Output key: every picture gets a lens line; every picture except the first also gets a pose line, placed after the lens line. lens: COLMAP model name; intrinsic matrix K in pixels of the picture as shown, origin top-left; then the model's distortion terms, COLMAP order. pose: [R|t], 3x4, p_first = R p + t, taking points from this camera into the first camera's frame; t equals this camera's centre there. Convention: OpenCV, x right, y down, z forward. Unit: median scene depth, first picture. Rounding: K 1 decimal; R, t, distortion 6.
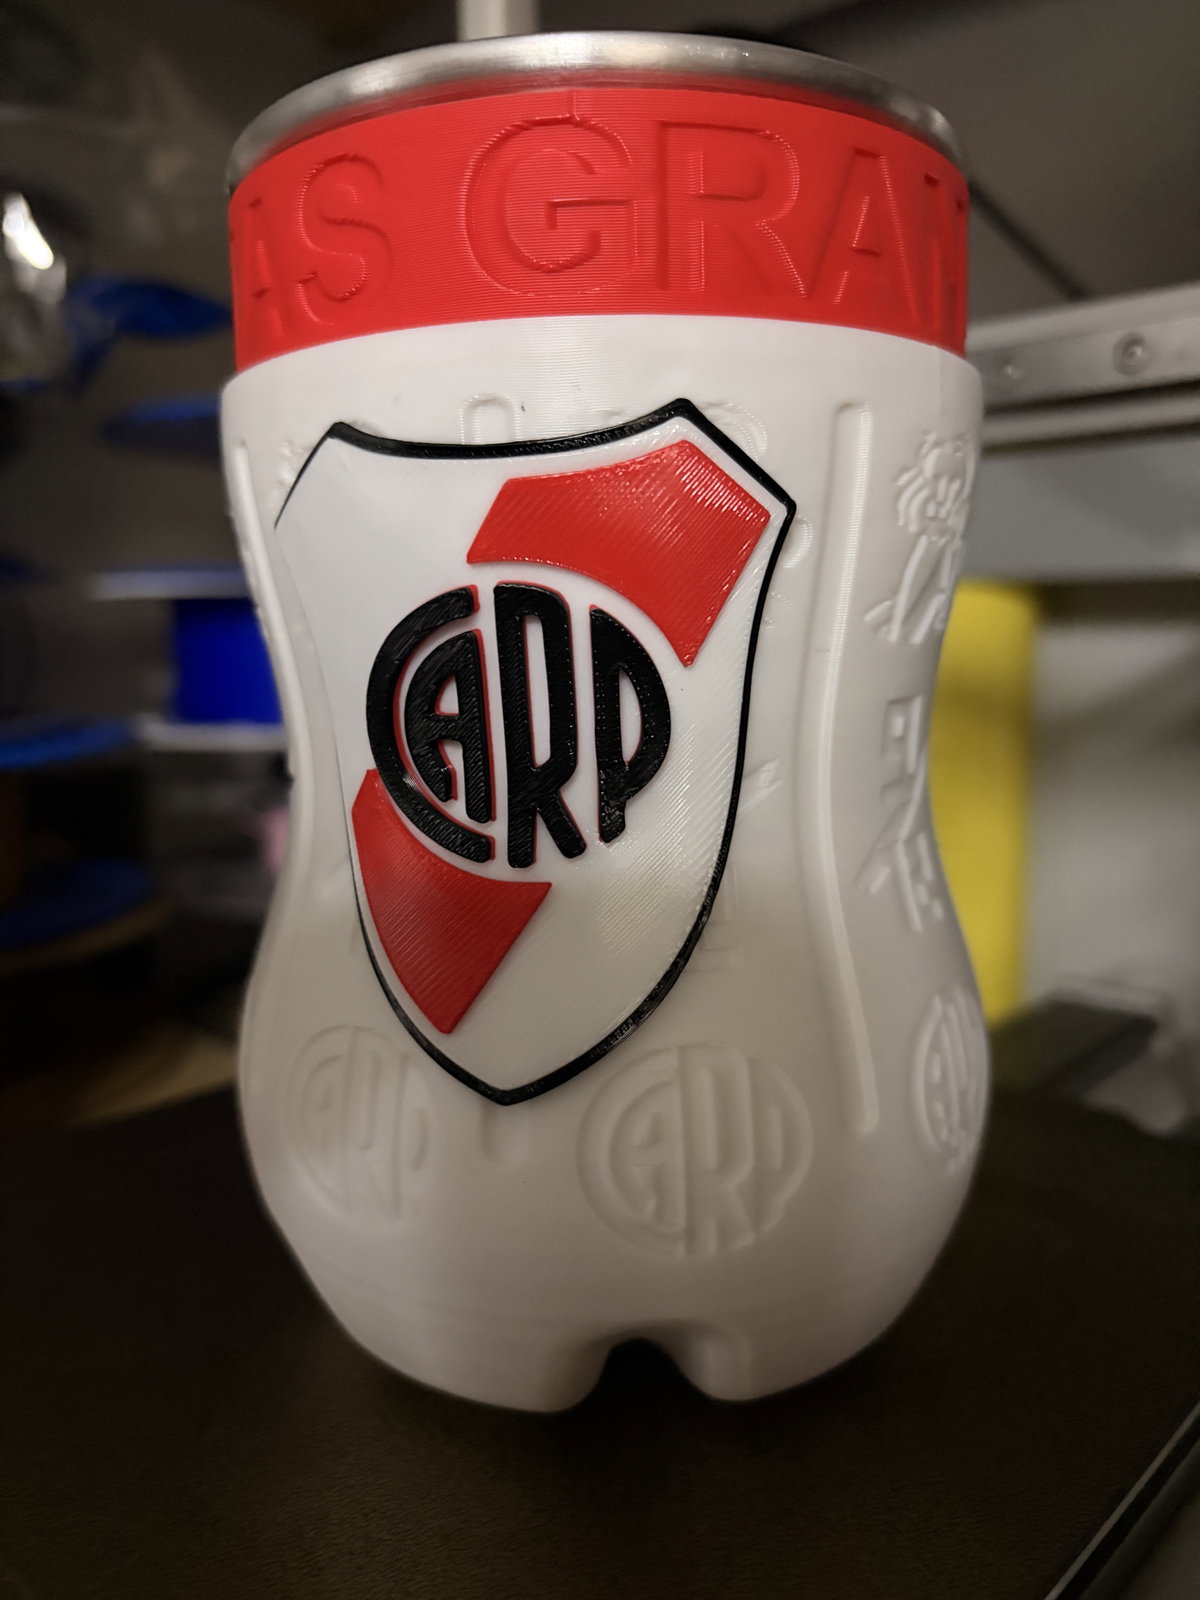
lens RADIAL K [[1214.6, 0, 600.0], [0, 1214.6, 800.0], [0, 0, 1]] dist [0.000406, 0.083598]
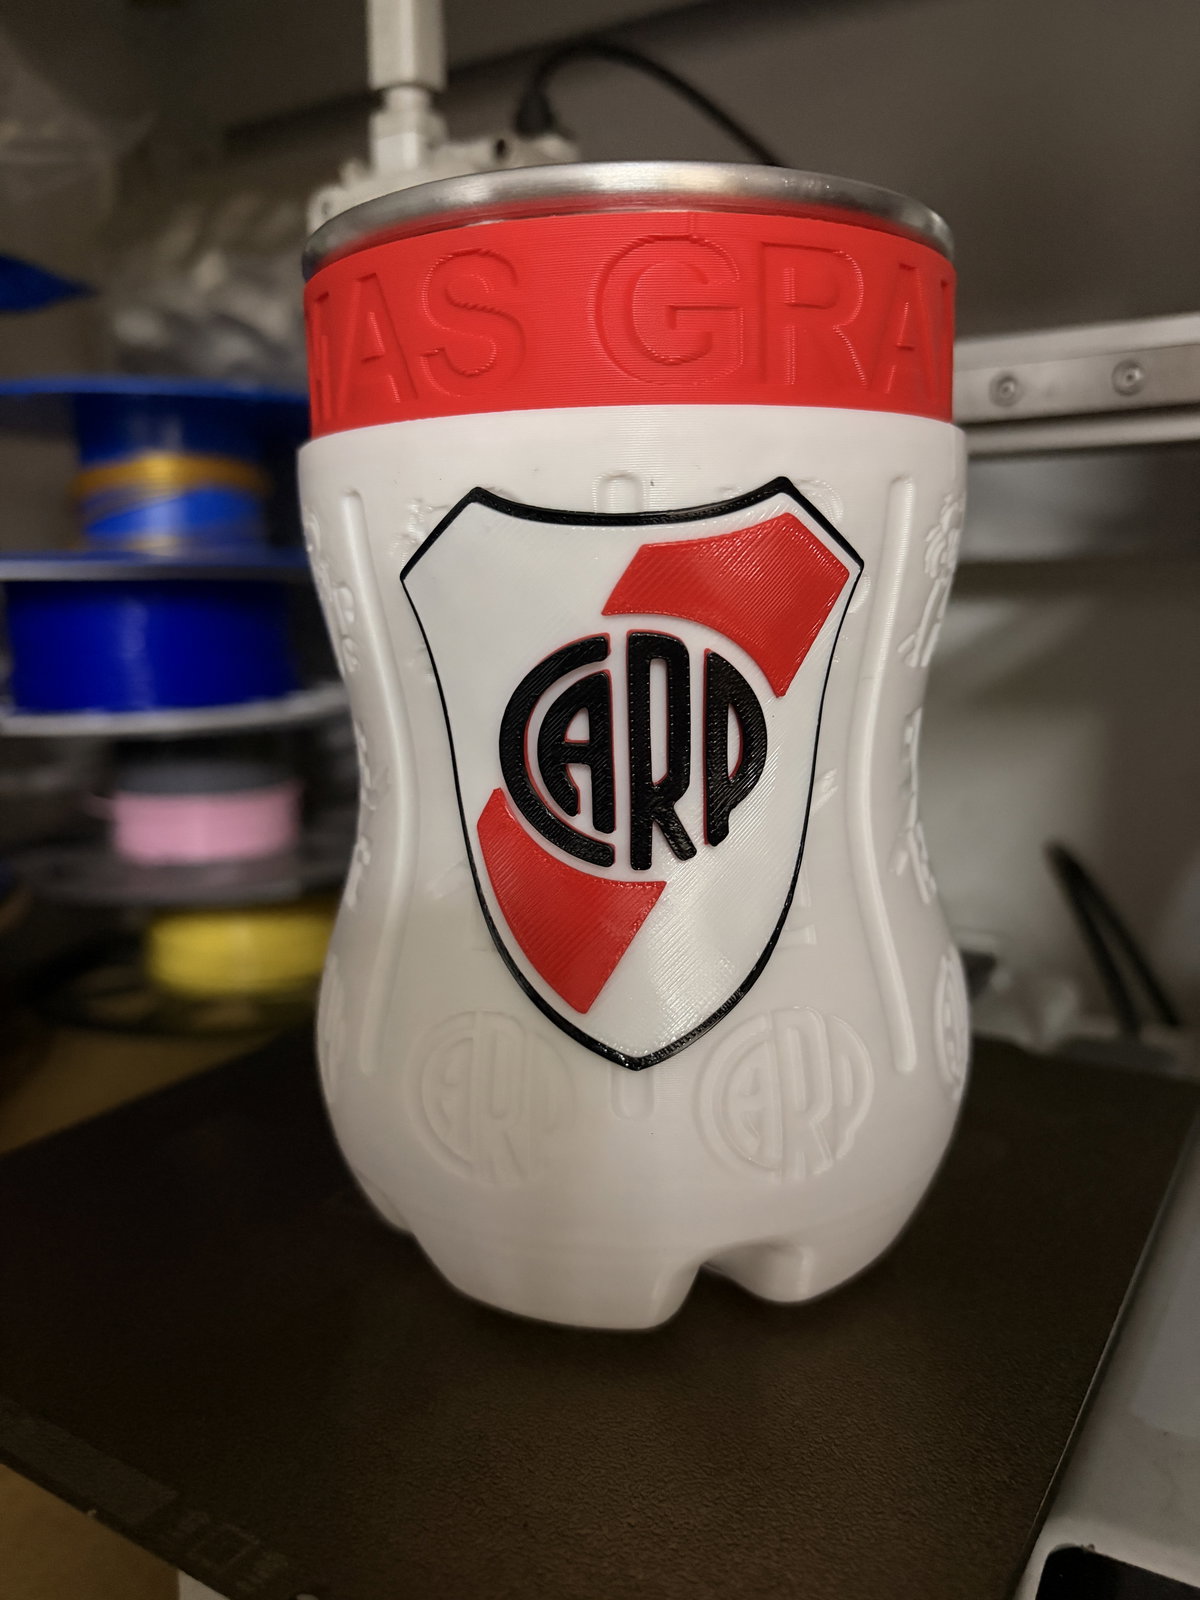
lens RADIAL K [[1205.9, 0, 600.0], [0, 1205.9, 800.0], [0, 0, 1]] dist [0.064458, 0.000263]
pose [[0.982489, -0.034646, 0.183073, -0.320378], [0.028415, 0.998928, 0.036551, -0.056673], [-0.184143, -0.030709, 0.982420, -0.145481]]
